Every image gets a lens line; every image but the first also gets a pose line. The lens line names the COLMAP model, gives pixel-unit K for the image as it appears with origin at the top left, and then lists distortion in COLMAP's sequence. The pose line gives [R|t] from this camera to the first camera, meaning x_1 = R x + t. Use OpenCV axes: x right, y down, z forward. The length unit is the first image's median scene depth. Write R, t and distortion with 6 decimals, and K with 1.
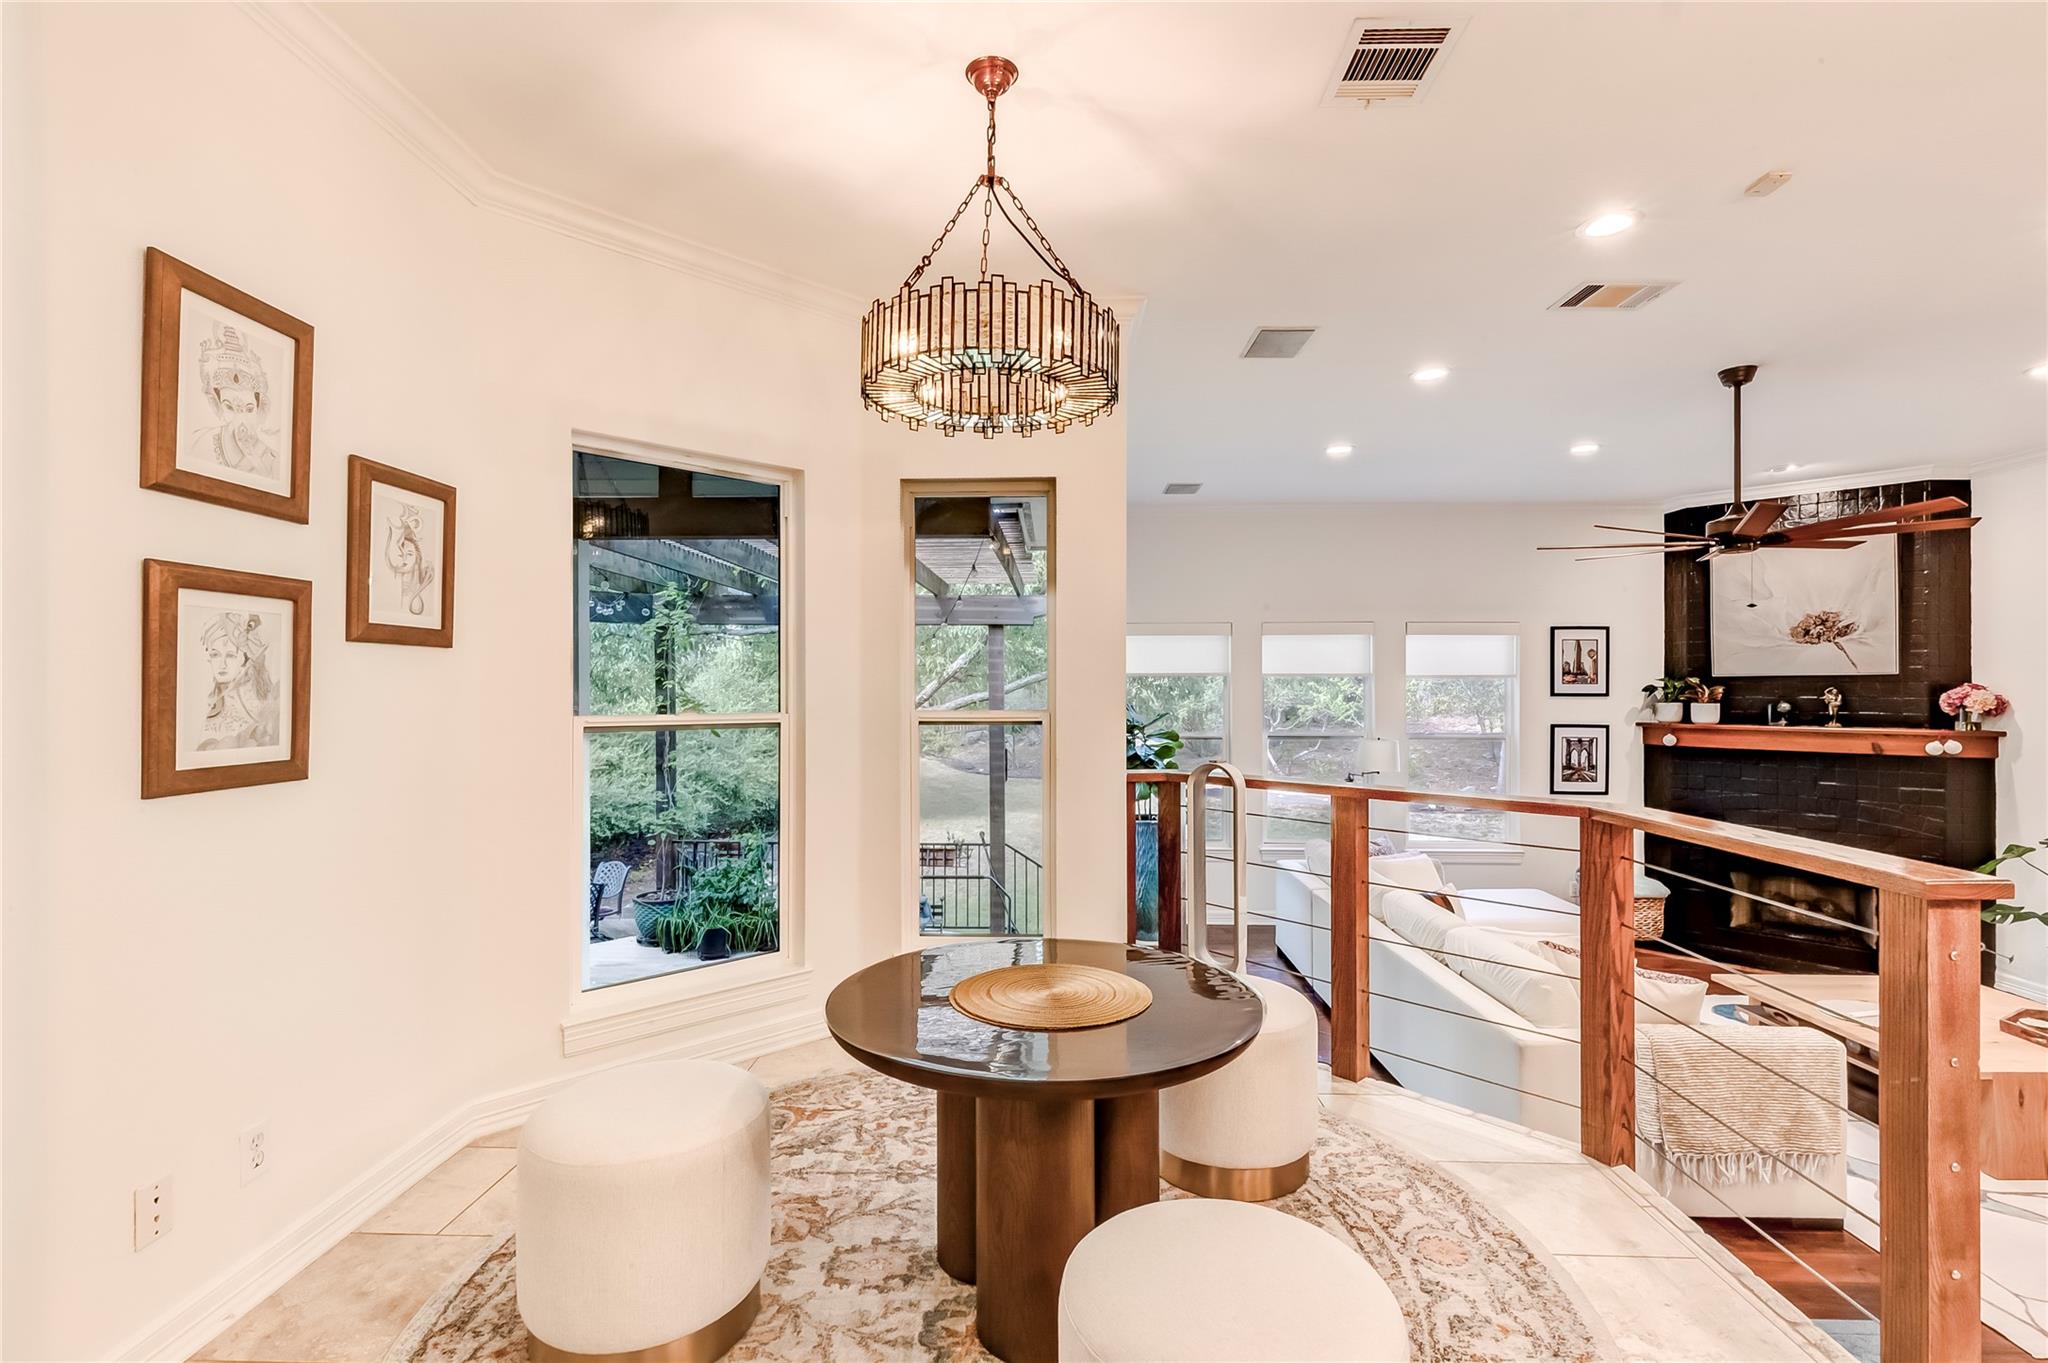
lens RADIAL K [[922.4, 0, 1026.5], [0, 922.4, 687.5], [0, 0, 1]] dist [0.003861, -0.000093]
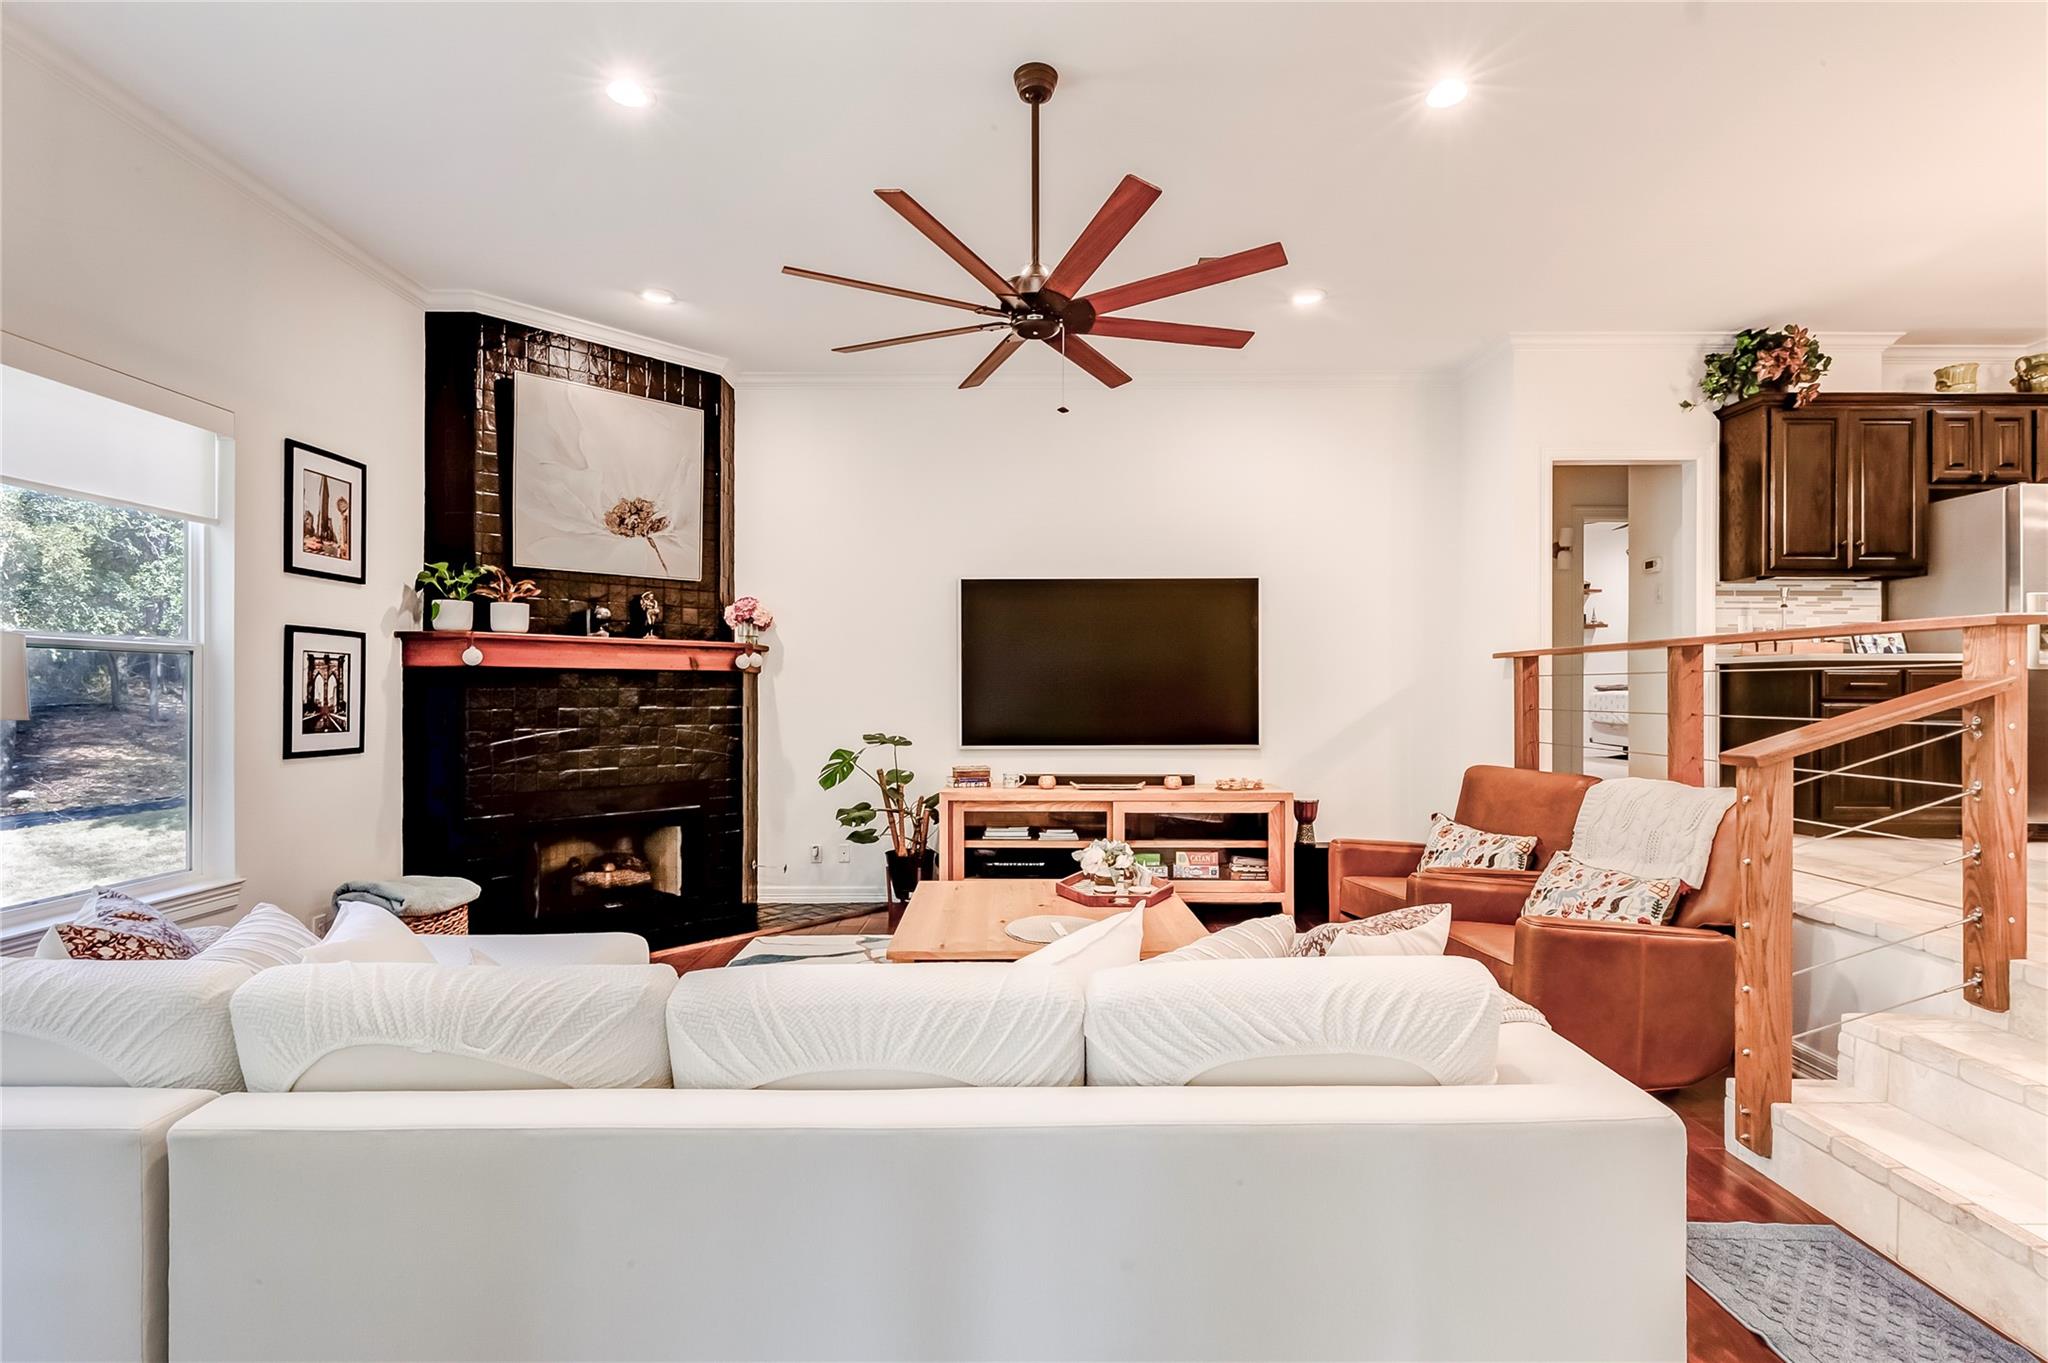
lens RADIAL K [[922.4, 0, 1026.5], [0, 922.4, 687.5], [0, 0, 1]] dist [0.003861, -0.000093]
pose [[-0.027422, 0.000586, 0.999624, 0.038808], [-0.004012, 0.999992, -0.000696, 0.085298], [-0.999616, -0.004030, -0.027419, 0.689466]]
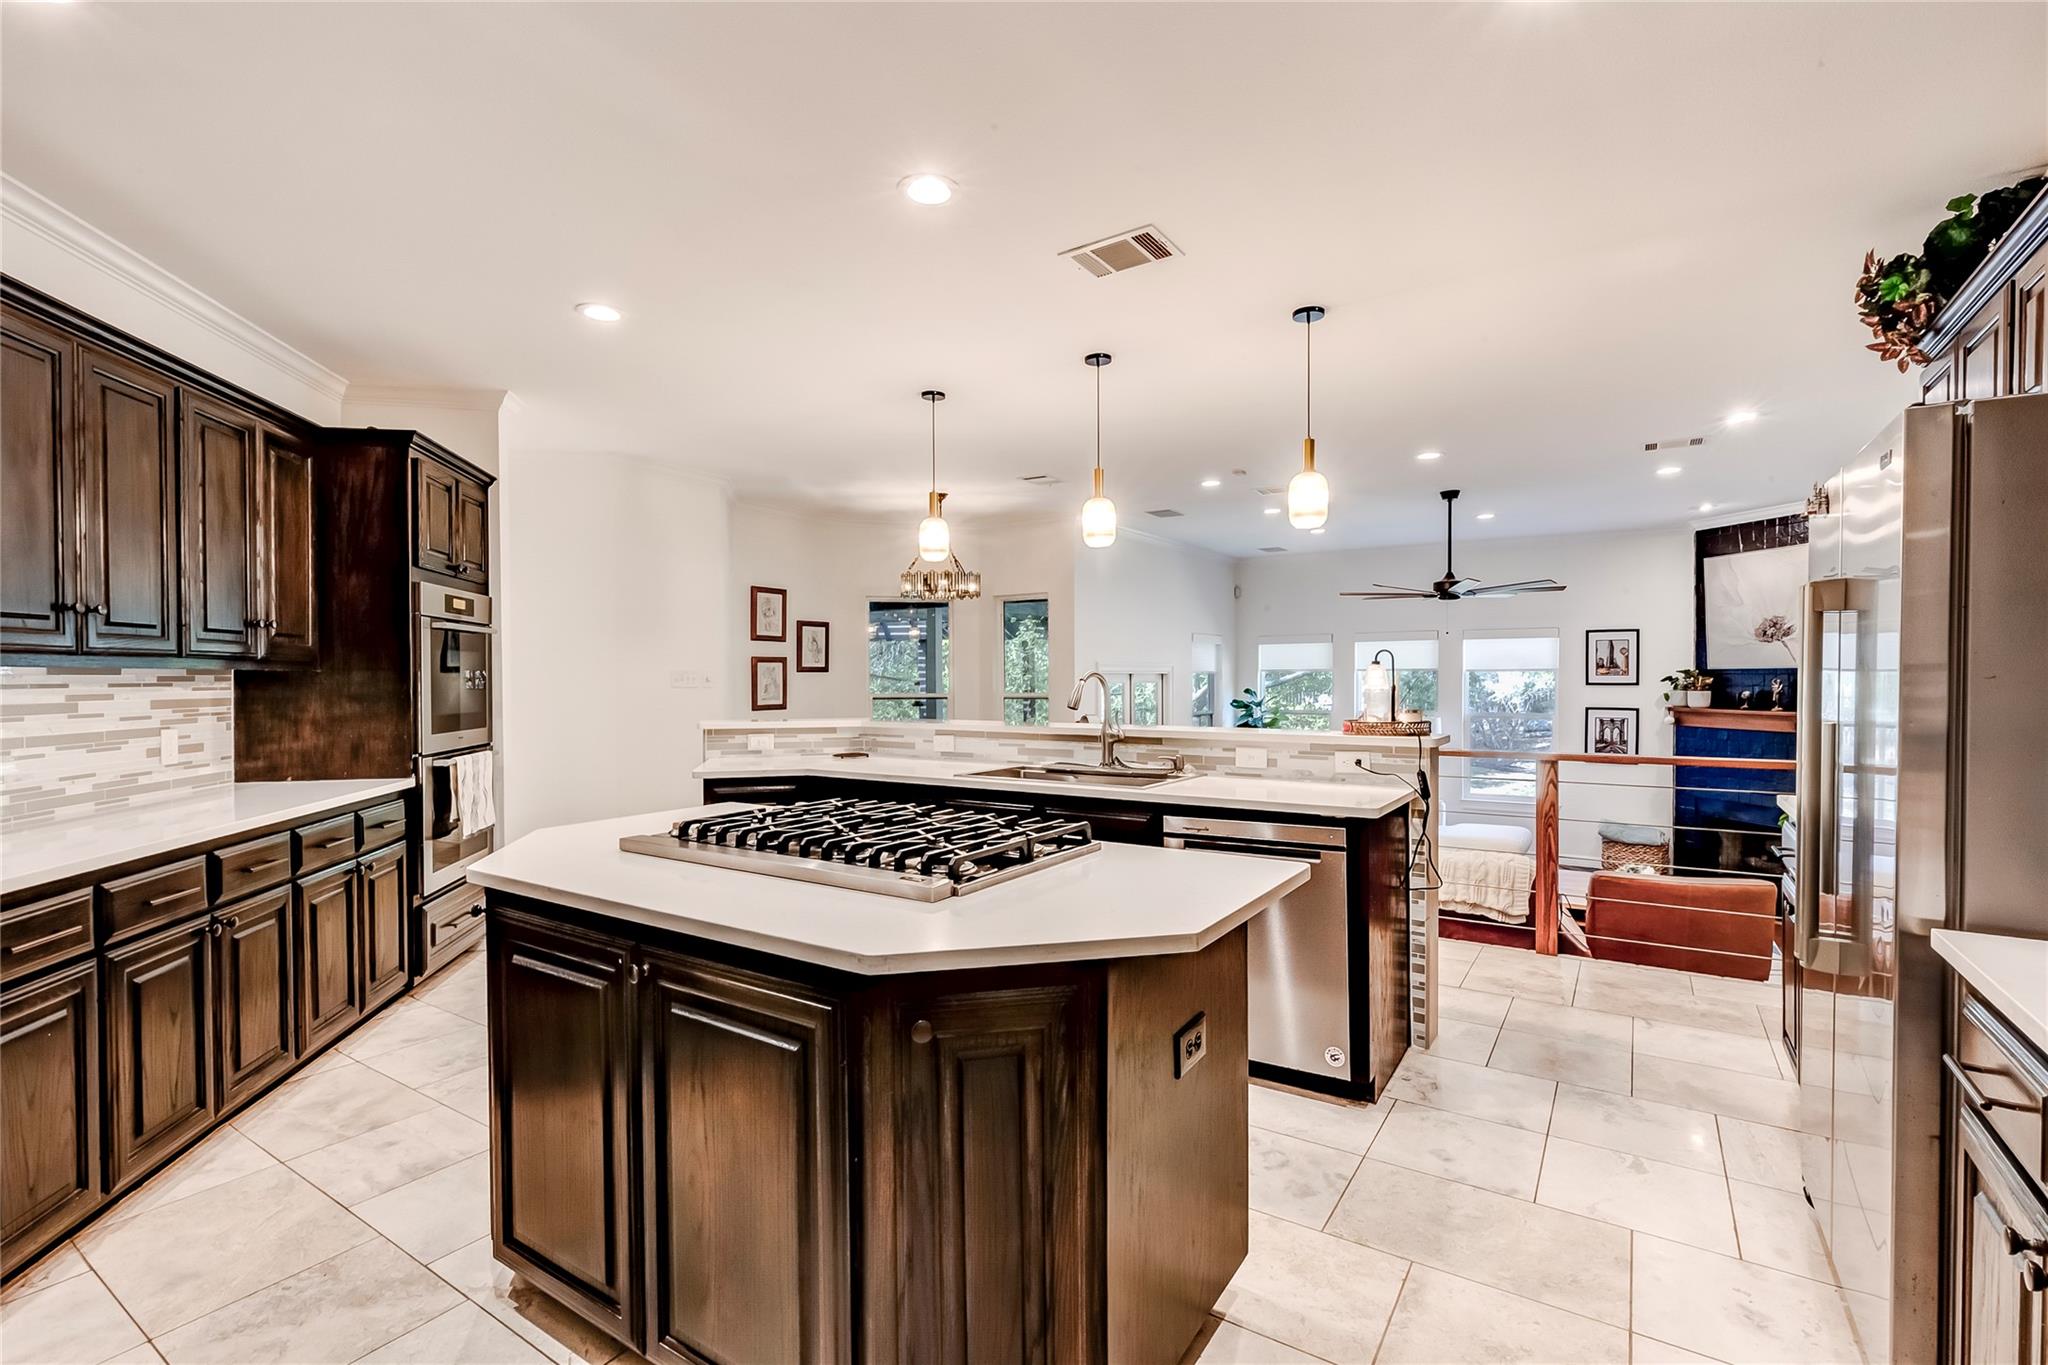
lens RADIAL K [[930.5, 0, 1028.4], [0, 930.5, 687.4], [0, 0, 1]] dist [0.001886, 0.000912]
pose [[0.856755, 0.000770, -0.515723, 0.662207], [0.006918, 0.999892, 0.012986, -0.010860], [0.515677, -0.014693, 0.856657, -0.570065]]
